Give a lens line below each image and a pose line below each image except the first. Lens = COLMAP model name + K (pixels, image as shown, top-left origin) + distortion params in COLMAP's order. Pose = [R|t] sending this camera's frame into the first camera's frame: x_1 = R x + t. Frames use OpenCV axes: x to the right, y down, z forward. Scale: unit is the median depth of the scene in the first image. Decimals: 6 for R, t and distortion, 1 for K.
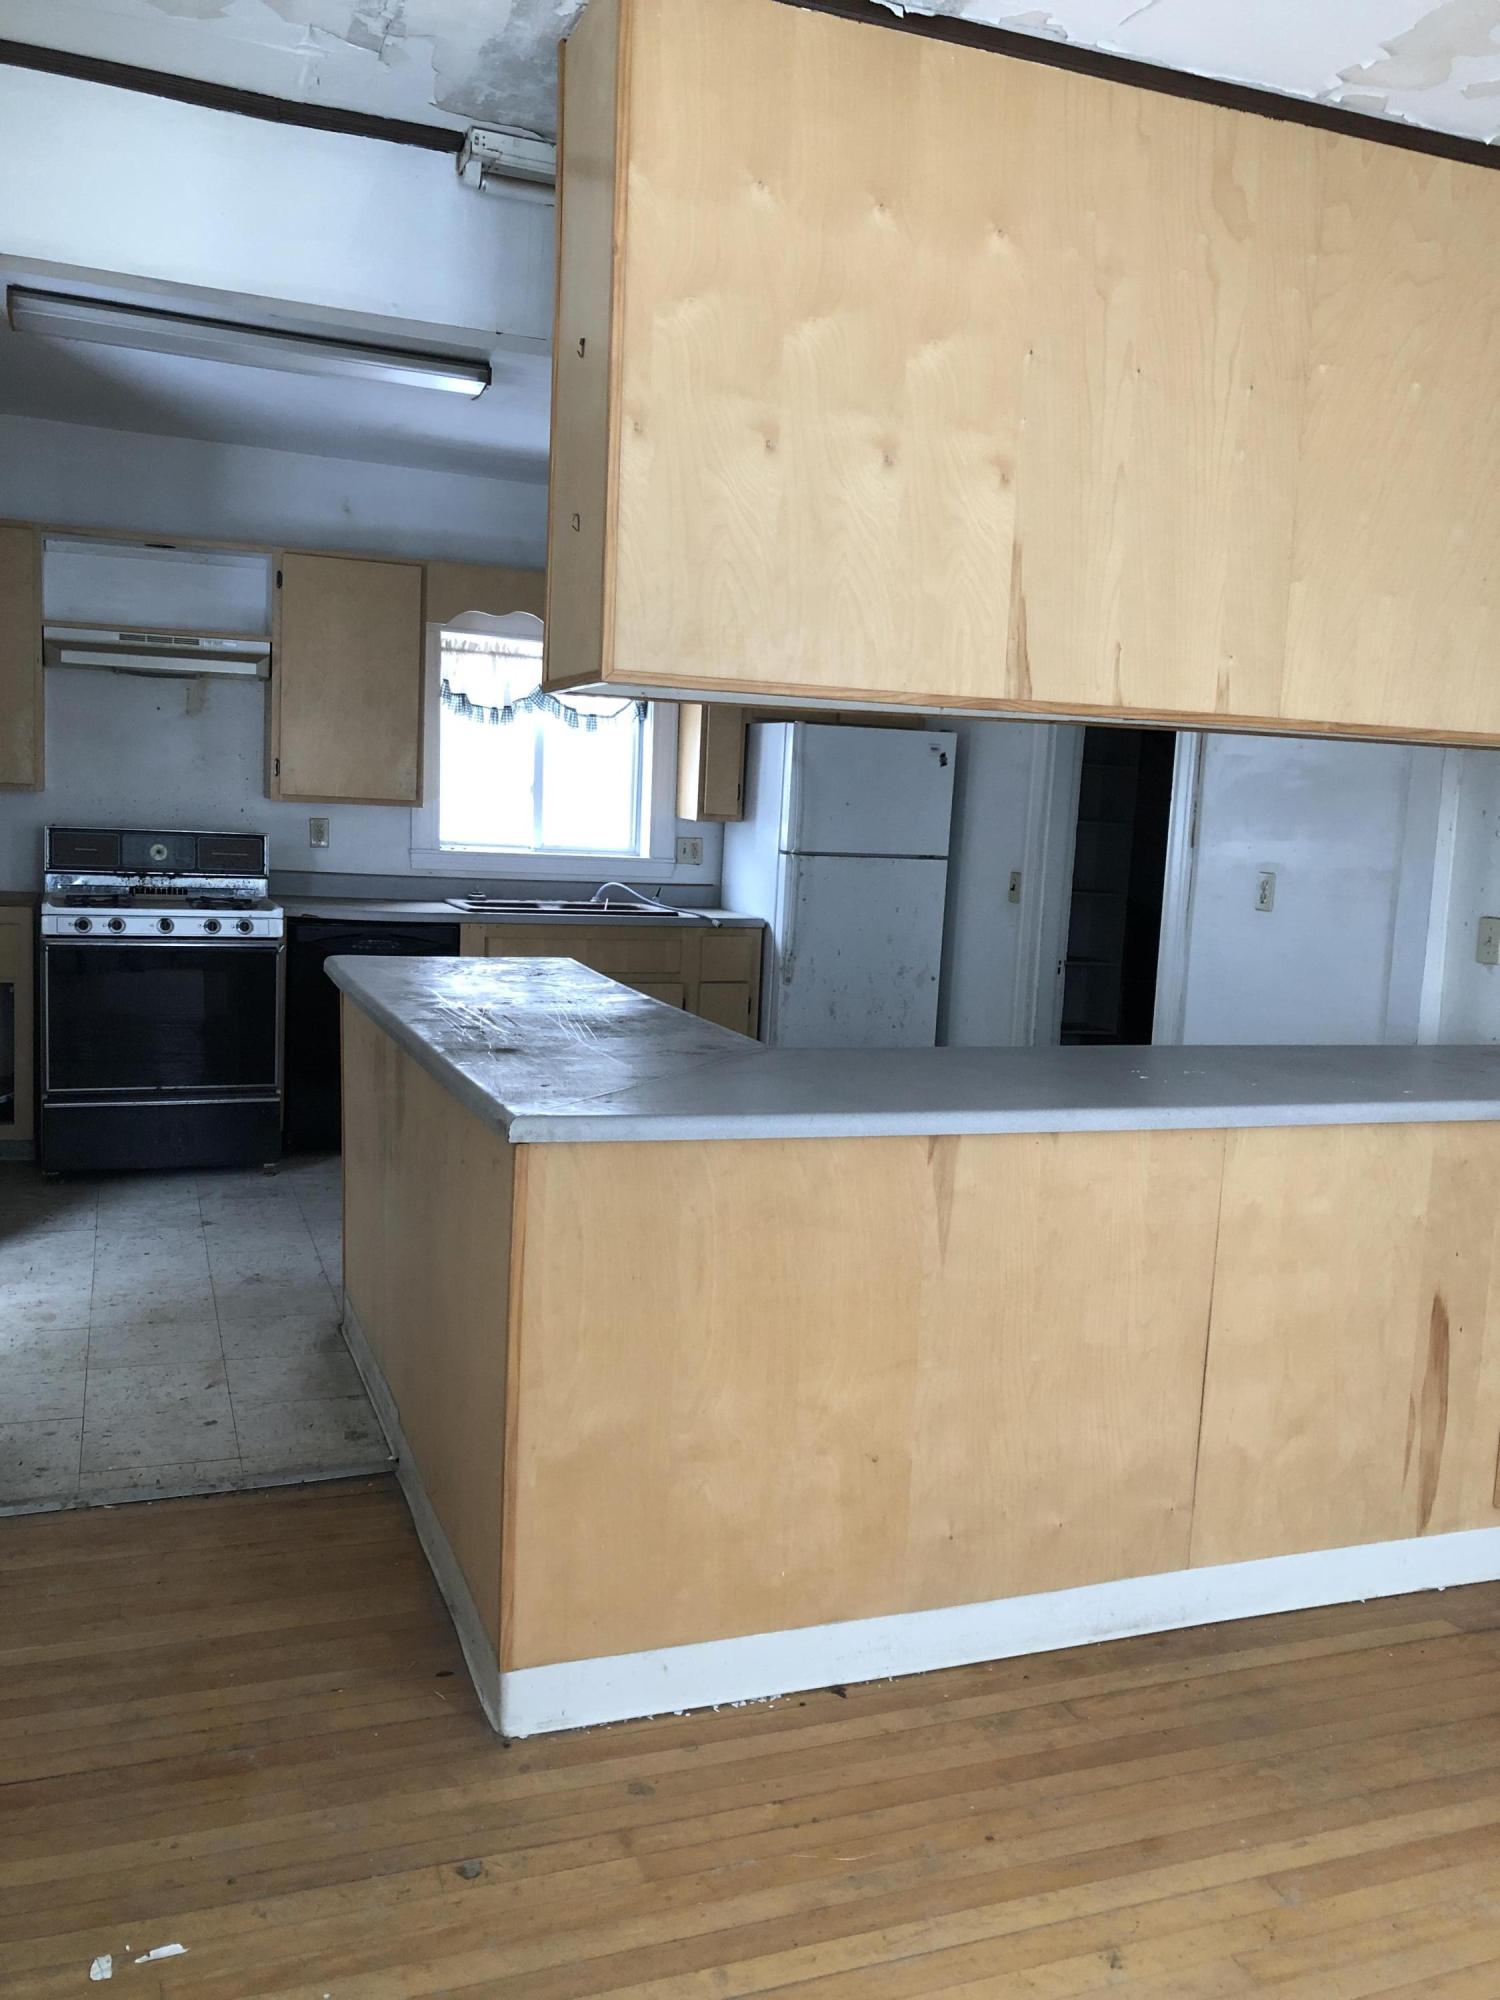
lens RADIAL K [[1631.1, 0, 757.4], [0, 1631.1, 999.7], [0, 0, 1]] dist [0.020490, -0.009608]
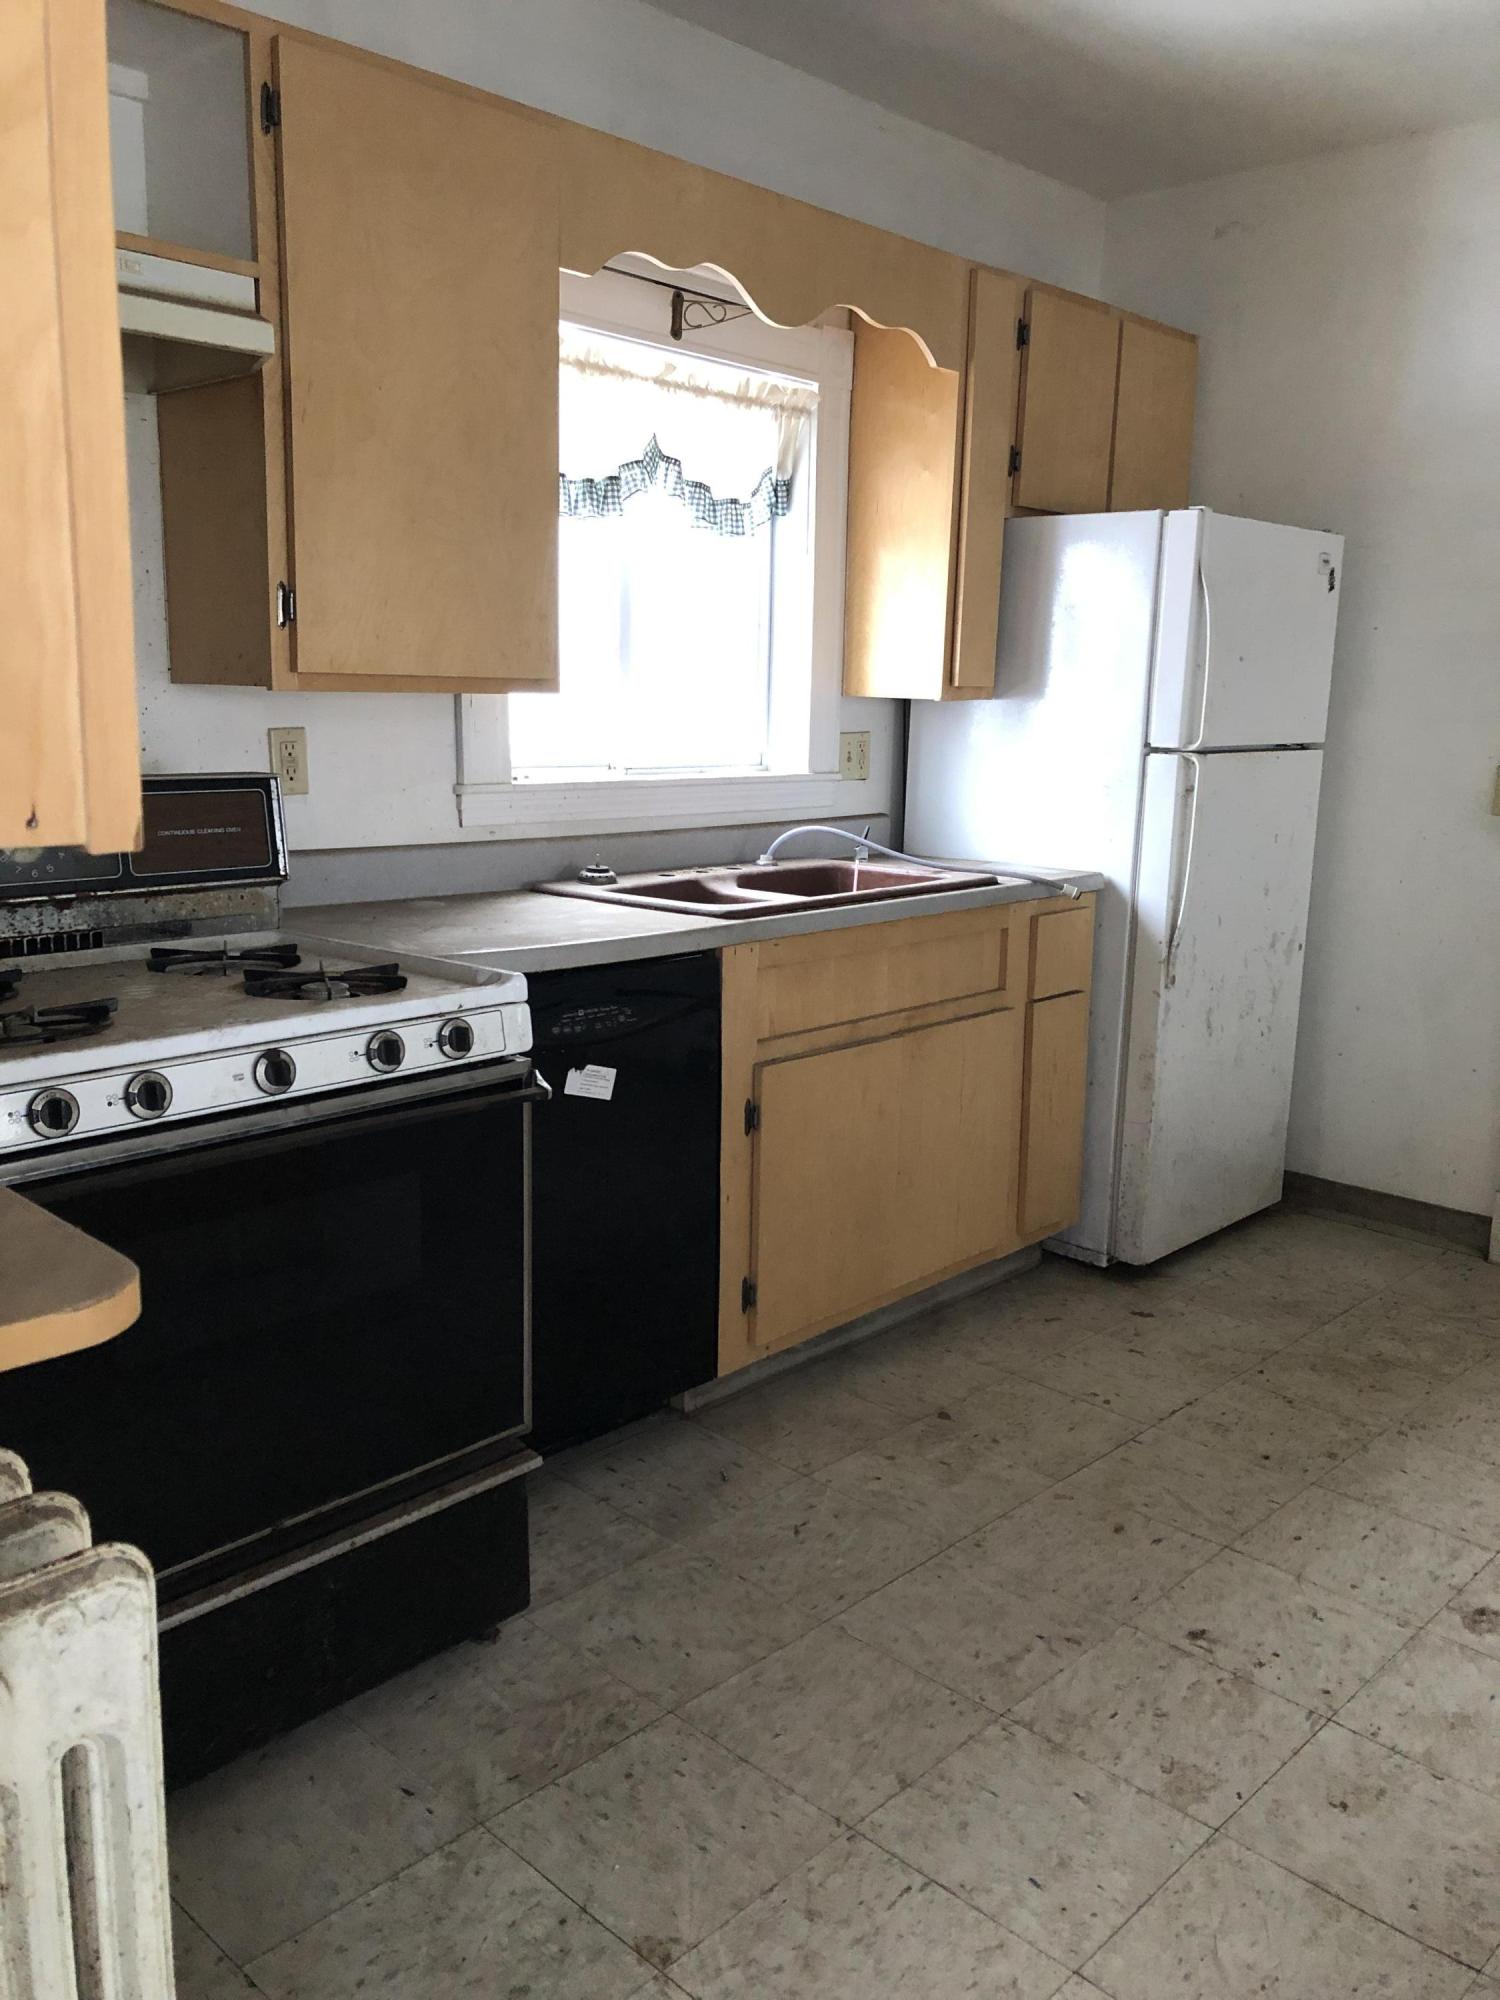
lens RADIAL K [[1631.1, 0, 740.6], [0, 1631.1, 1003.6], [0, 0, 1]] dist [0.020490, -0.009608]
pose [[0.905648, -0.114397, 0.408308, -0.345636], [0.081989, 0.991992, 0.096074, -0.070374], [-0.416028, -0.053532, 0.907775, 0.550974]]
